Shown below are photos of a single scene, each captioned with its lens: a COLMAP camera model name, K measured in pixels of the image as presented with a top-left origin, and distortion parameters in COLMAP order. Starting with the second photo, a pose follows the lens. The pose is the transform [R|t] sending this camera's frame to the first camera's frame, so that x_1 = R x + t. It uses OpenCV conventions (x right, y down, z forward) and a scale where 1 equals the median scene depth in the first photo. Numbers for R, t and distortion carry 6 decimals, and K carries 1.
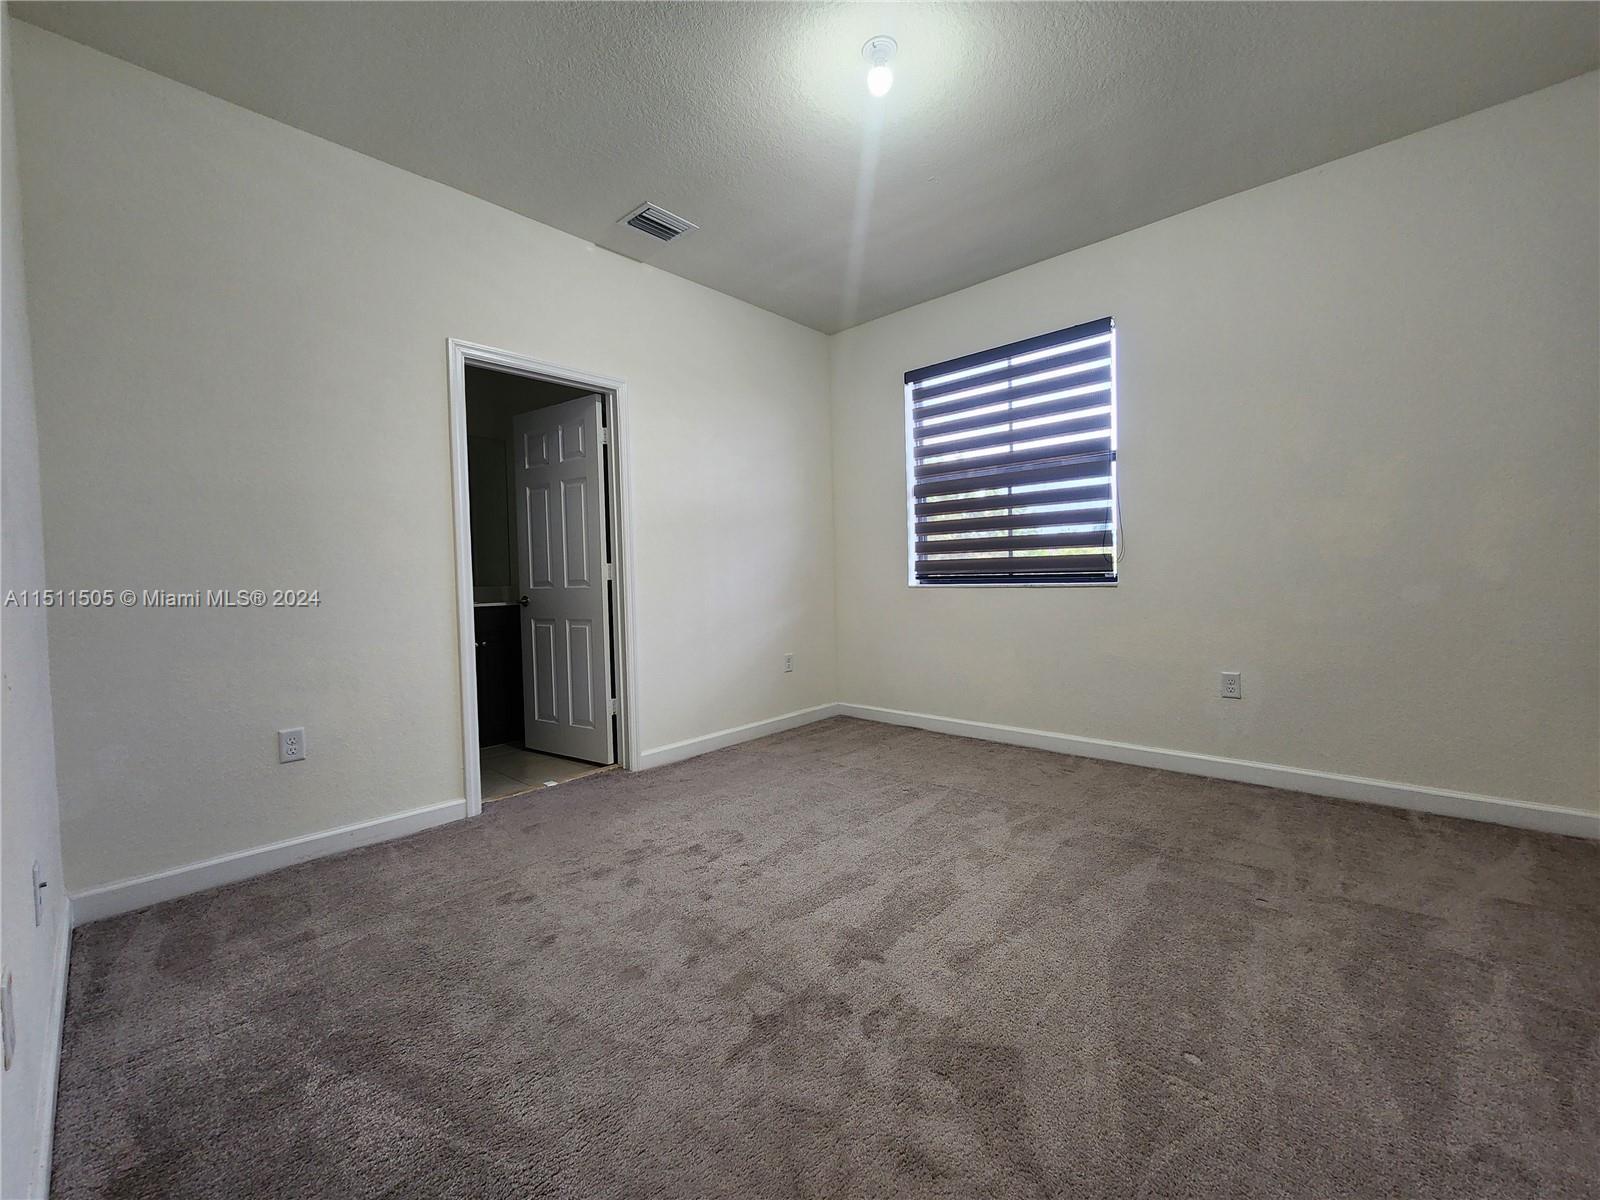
lens RADIAL K [[648.0, 0, 808.0], [0, 648.0, 601.9], [0, 0, 1]] dist [0.006294, -0.003777]
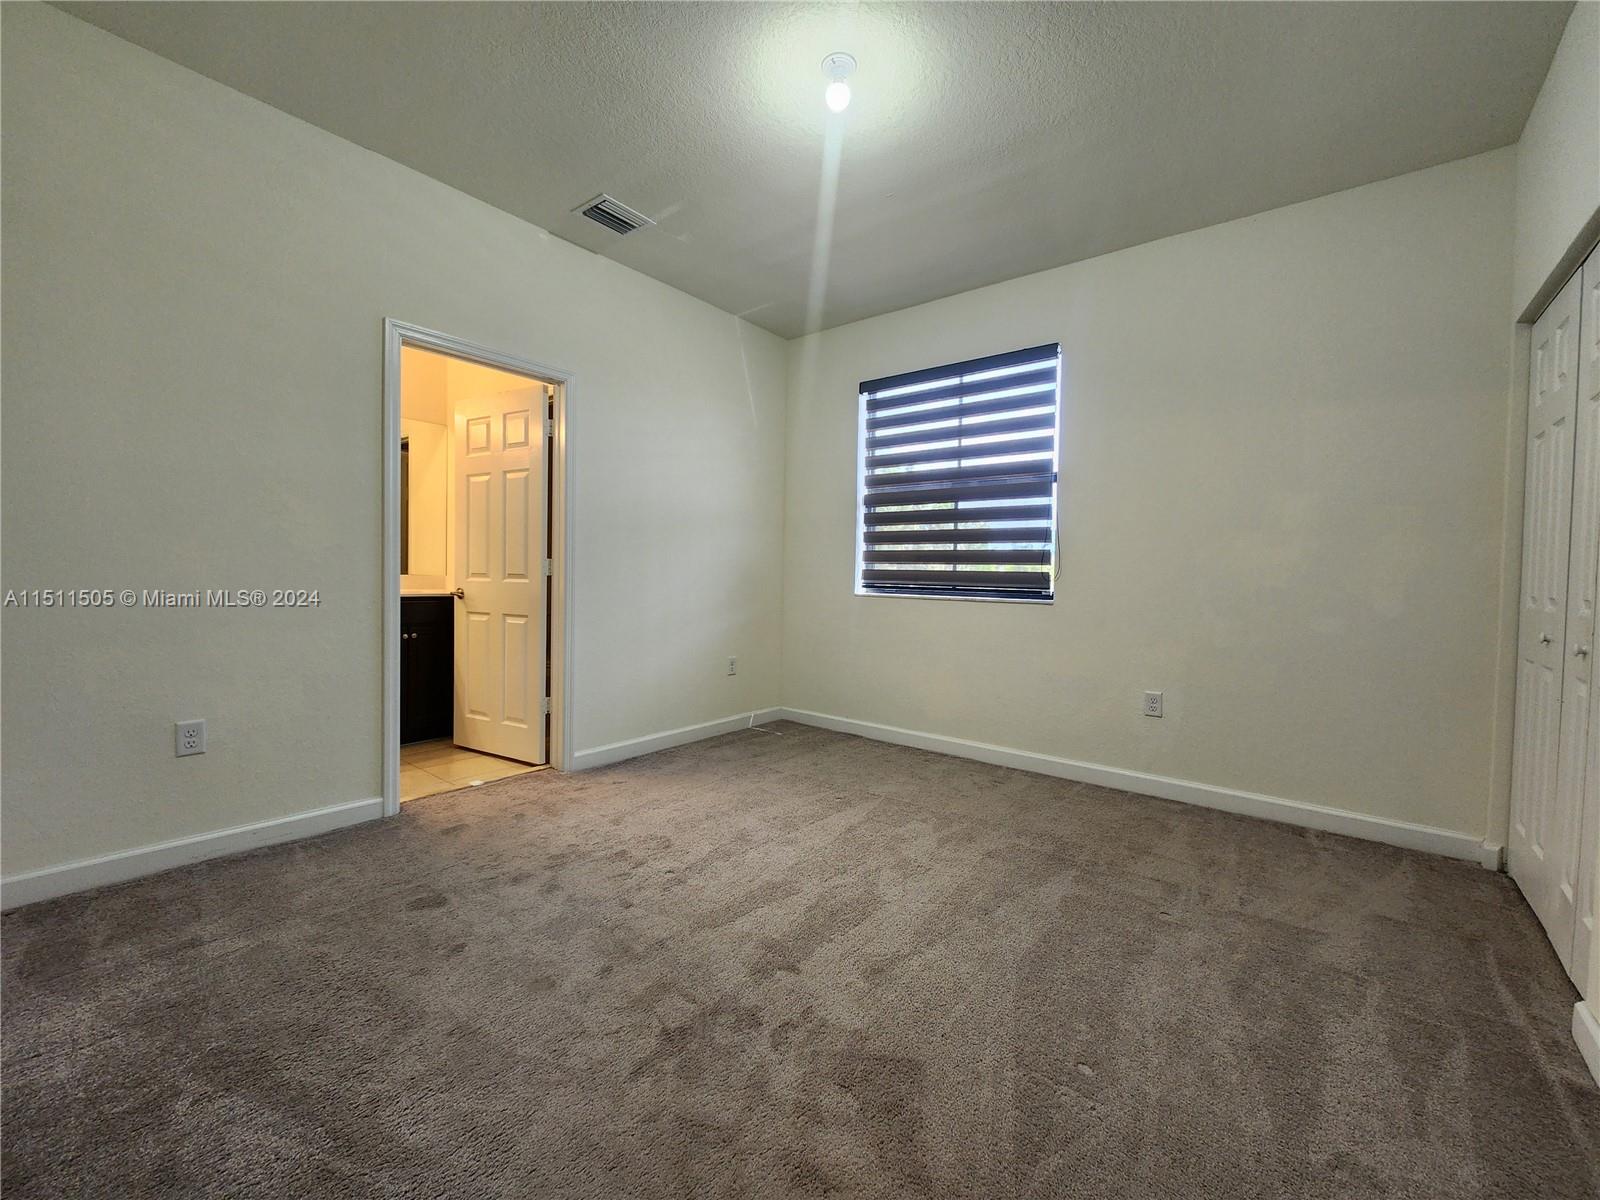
lens RADIAL K [[648.0, 0, 809.0], [0, 648.0, 601.6], [0, 0, 1]] dist [0.006294, -0.003777]
pose [[0.996756, 0.042811, 0.068150, 0.030772], [-0.042806, 0.999082, -0.001543, -0.015768], [-0.068153, -0.001379, 0.997674, -0.003640]]
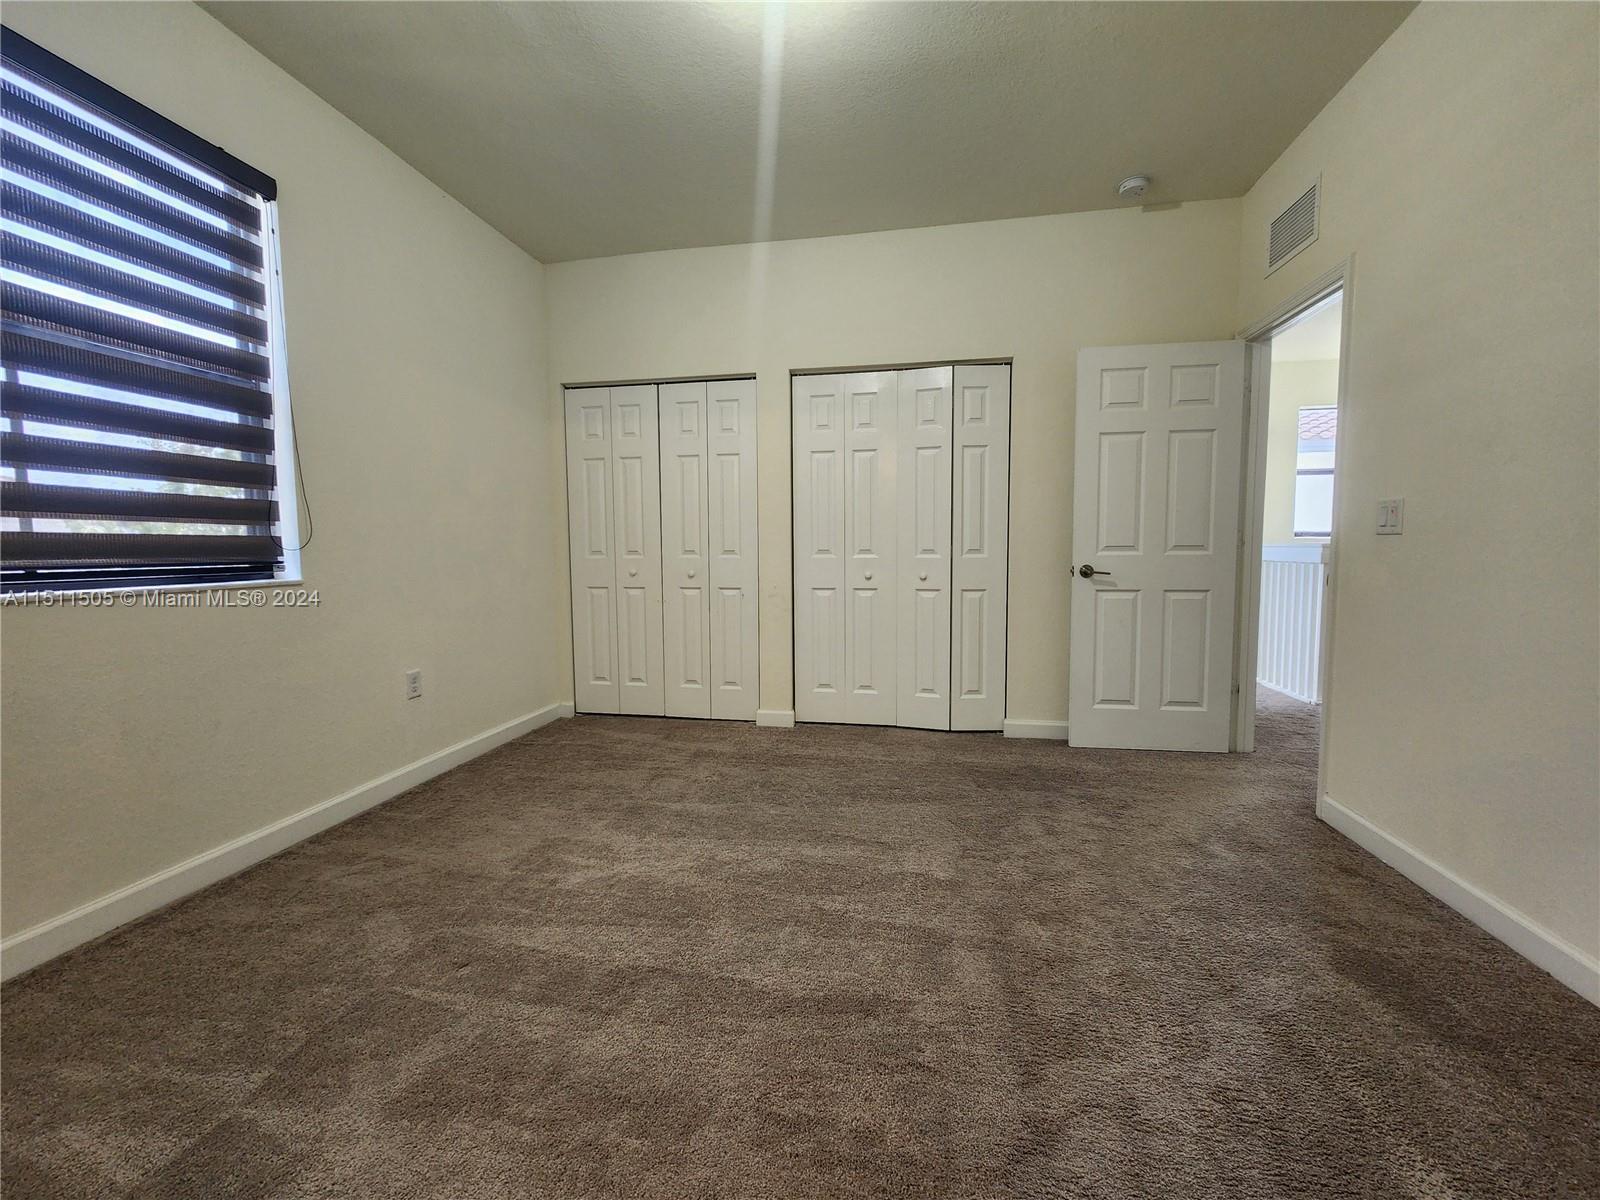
lens RADIAL K [[648.0, 0, 803.2], [0, 648.0, 592.2], [0, 0, 1]] dist [0.006294, -0.003777]
pose [[-0.531250, -0.036442, 0.846431, -0.620418], [0.045728, 0.996385, 0.071598, -0.064972], [-0.845980, 0.076742, -0.527663, 1.436582]]
